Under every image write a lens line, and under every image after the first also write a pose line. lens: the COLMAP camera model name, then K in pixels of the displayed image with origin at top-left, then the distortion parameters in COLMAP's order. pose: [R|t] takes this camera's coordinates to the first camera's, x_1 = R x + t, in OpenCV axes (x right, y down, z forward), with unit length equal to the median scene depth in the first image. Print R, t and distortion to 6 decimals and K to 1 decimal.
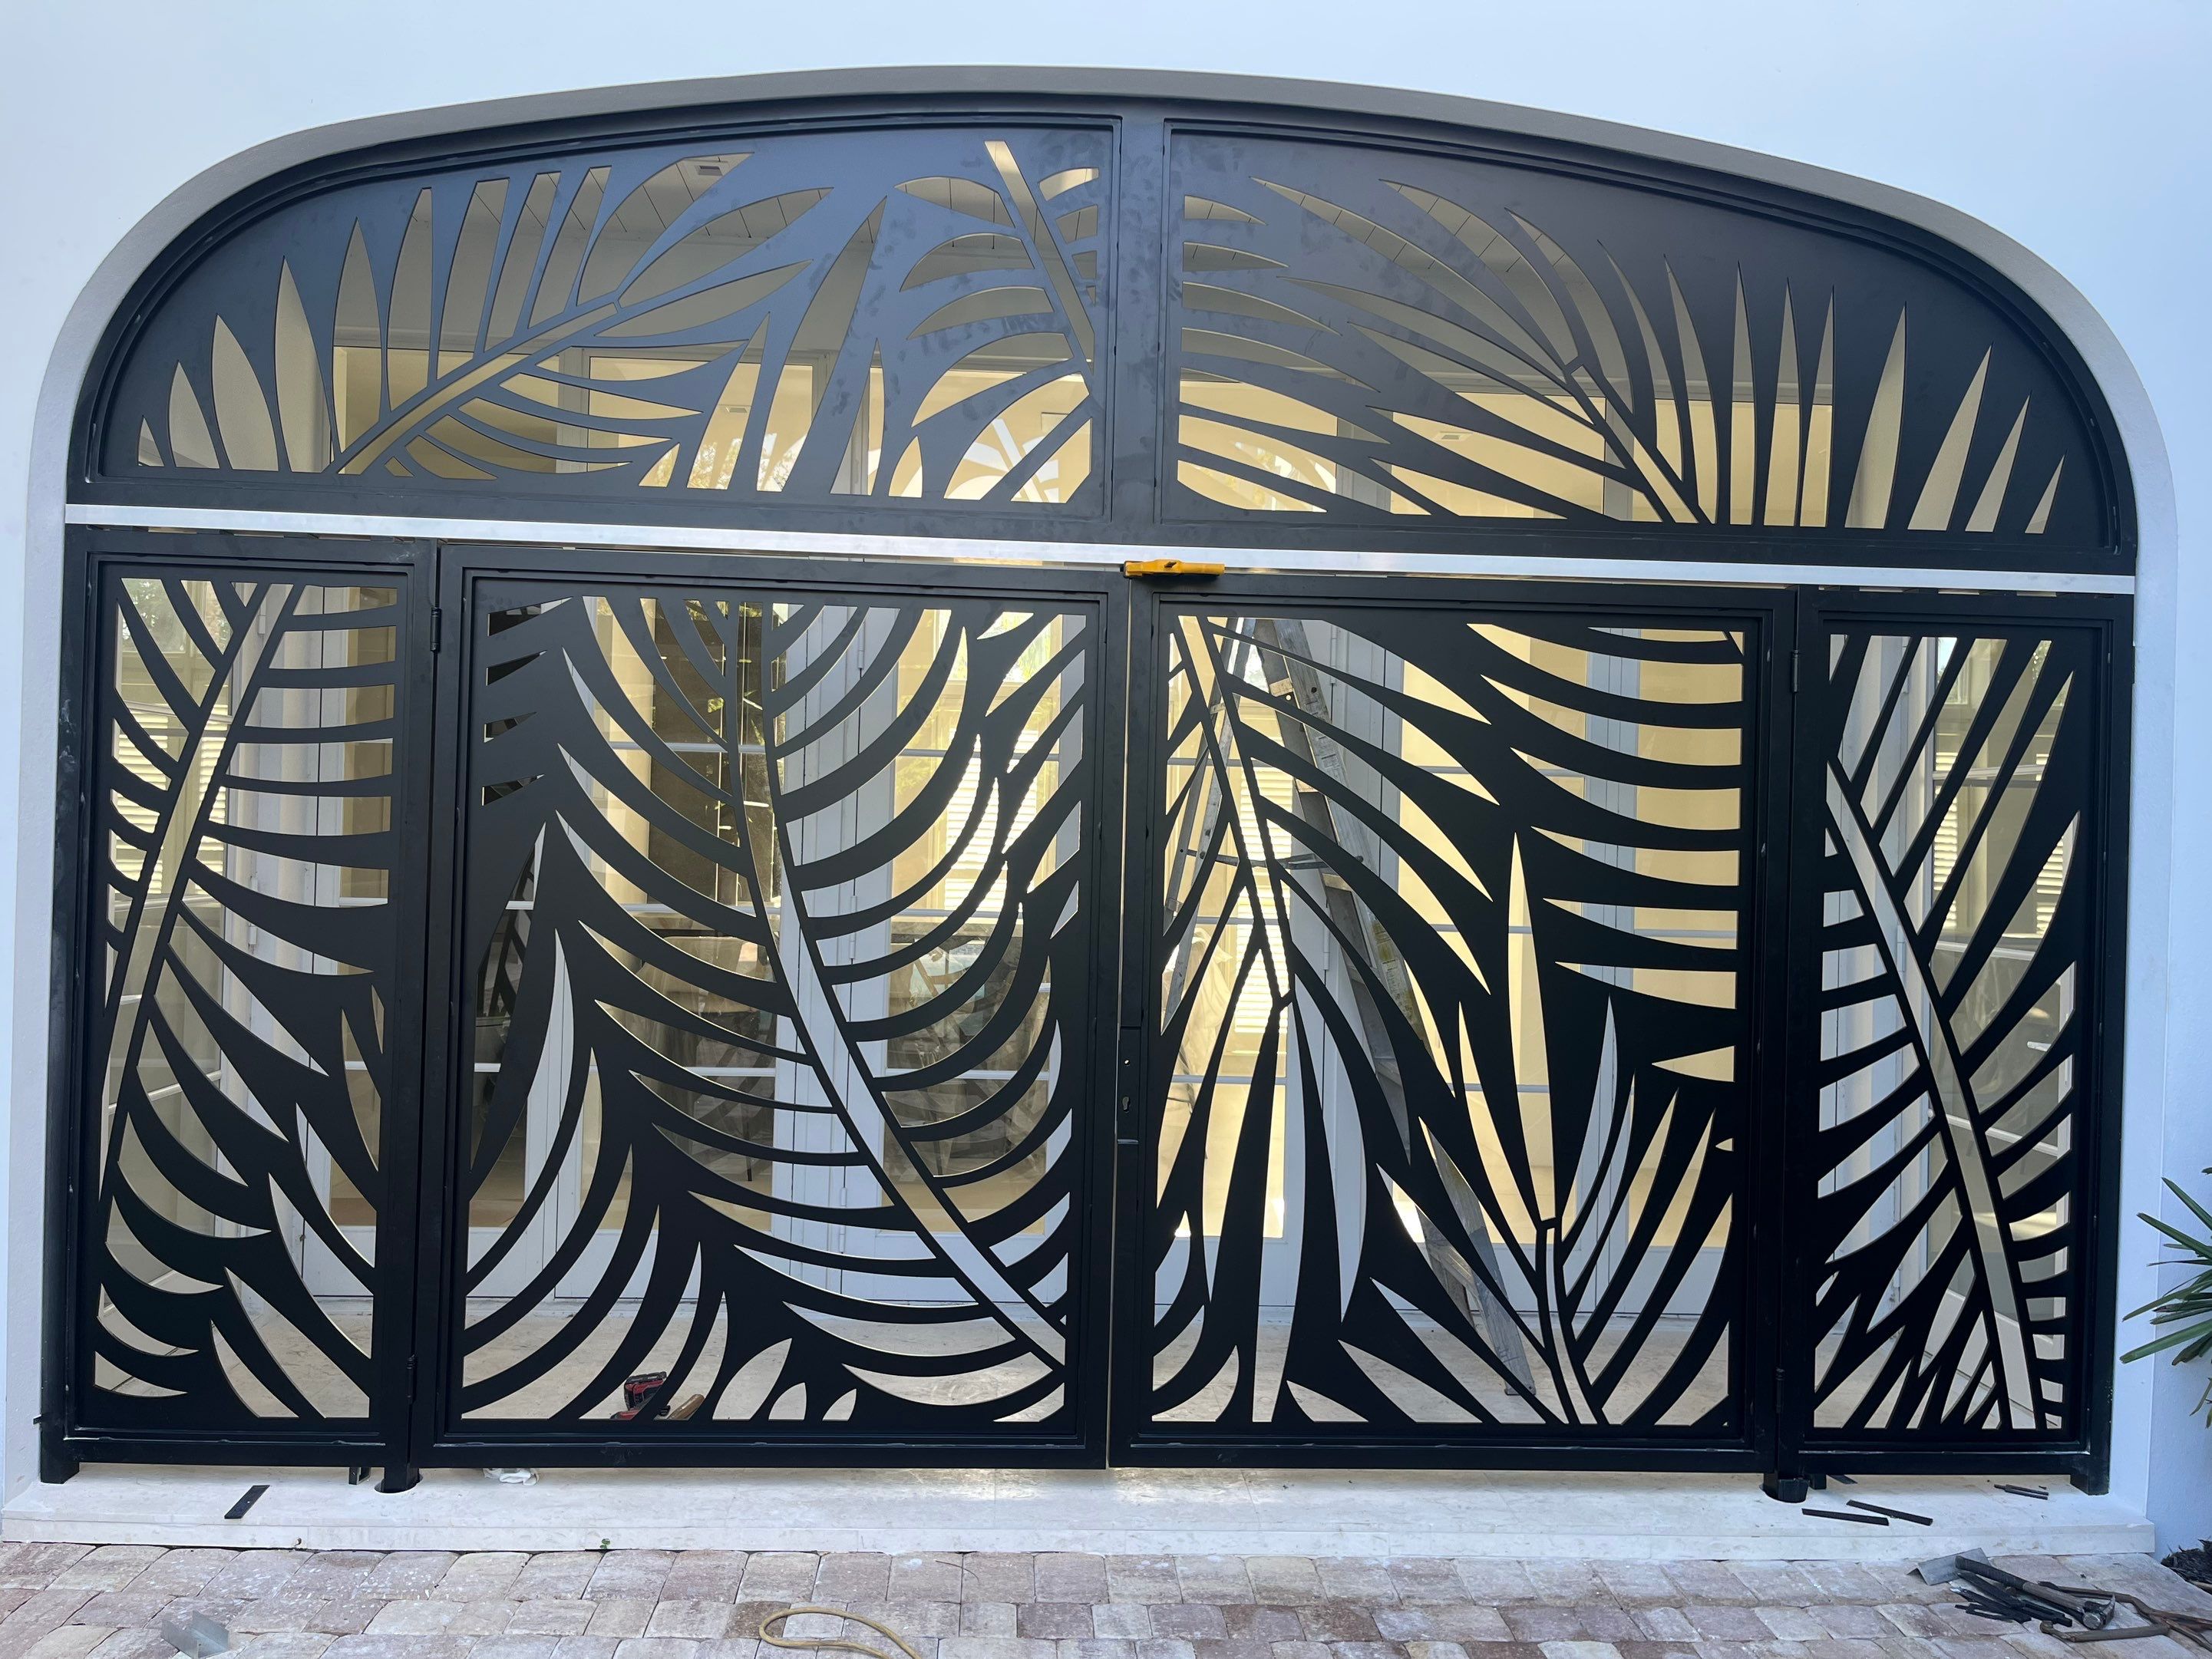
lens RADIAL K [[1453.5, 0, 1114.4], [0, 1453.5, 825.9], [0, 0, 1]] dist [0.046427, -0.026870]
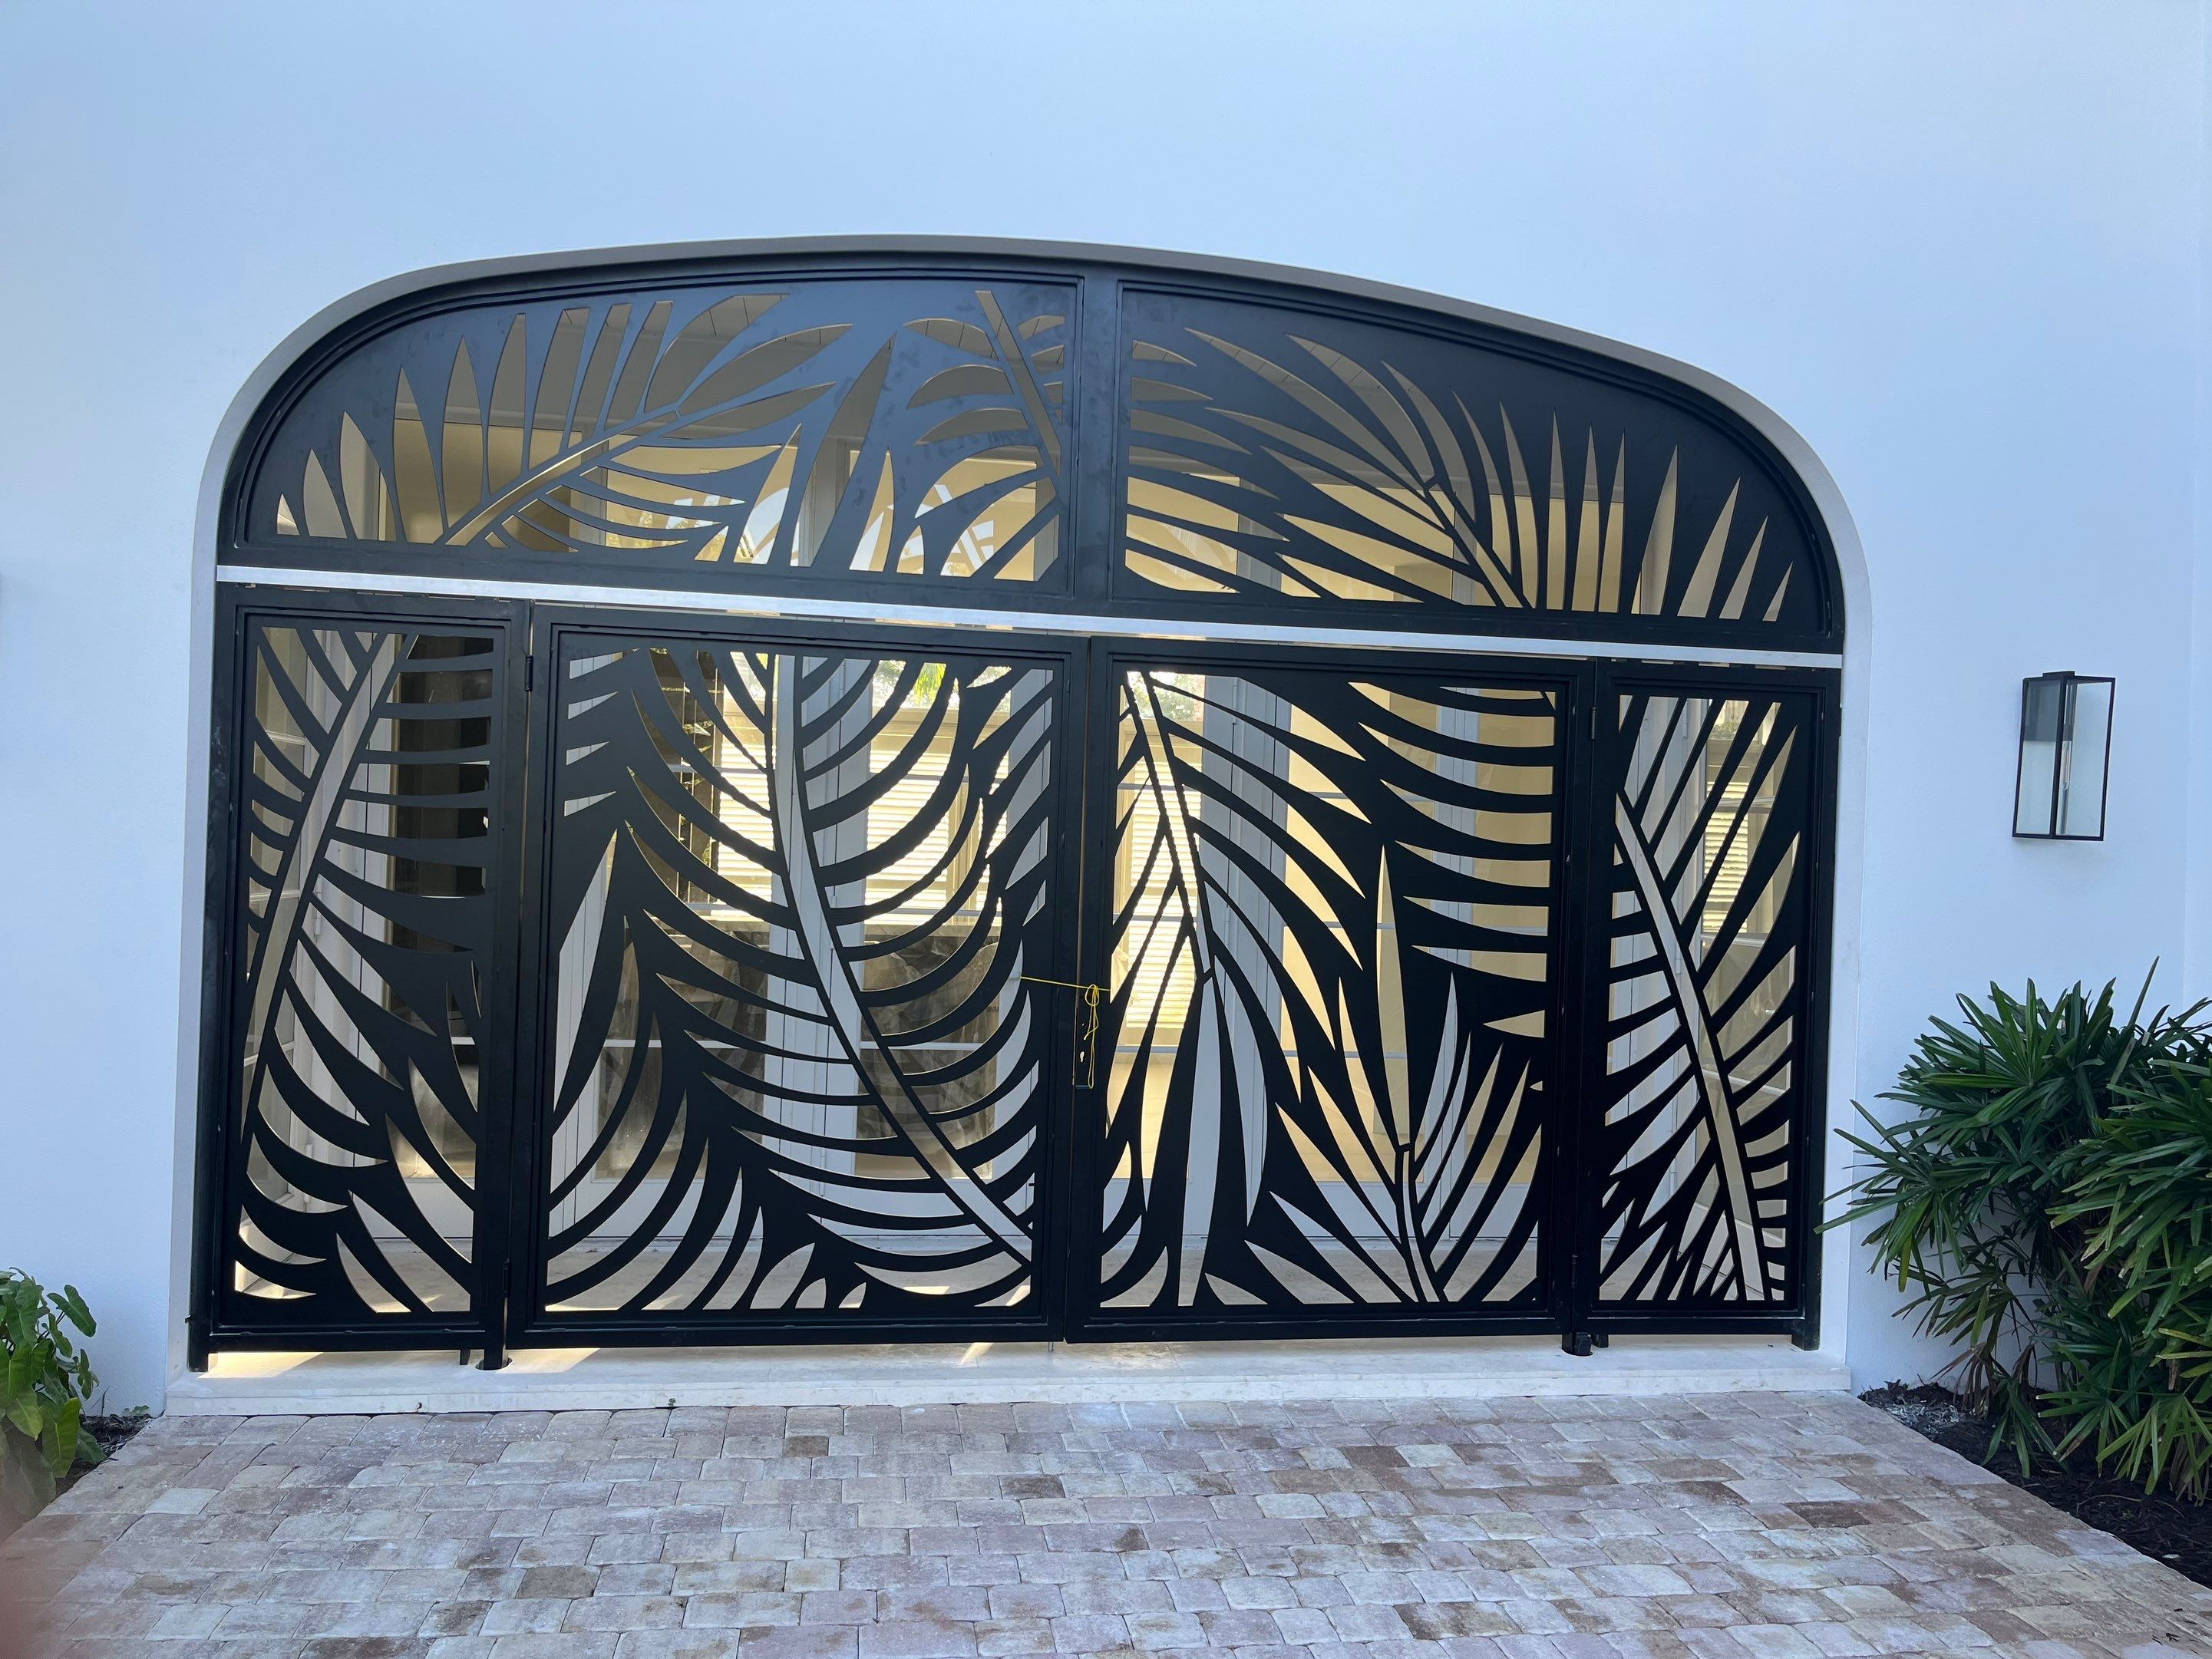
lens RADIAL K [[1453.5, 0, 1114.4], [0, 1453.5, 825.9], [0, 0, 1]] dist [0.046427, -0.026870]
pose [[0.995976, 0.009746, 0.089094, -0.077493], [-0.009930, 0.999949, 0.001620, -0.012080], [-0.089074, -0.002499, 0.996022, -0.263285]]
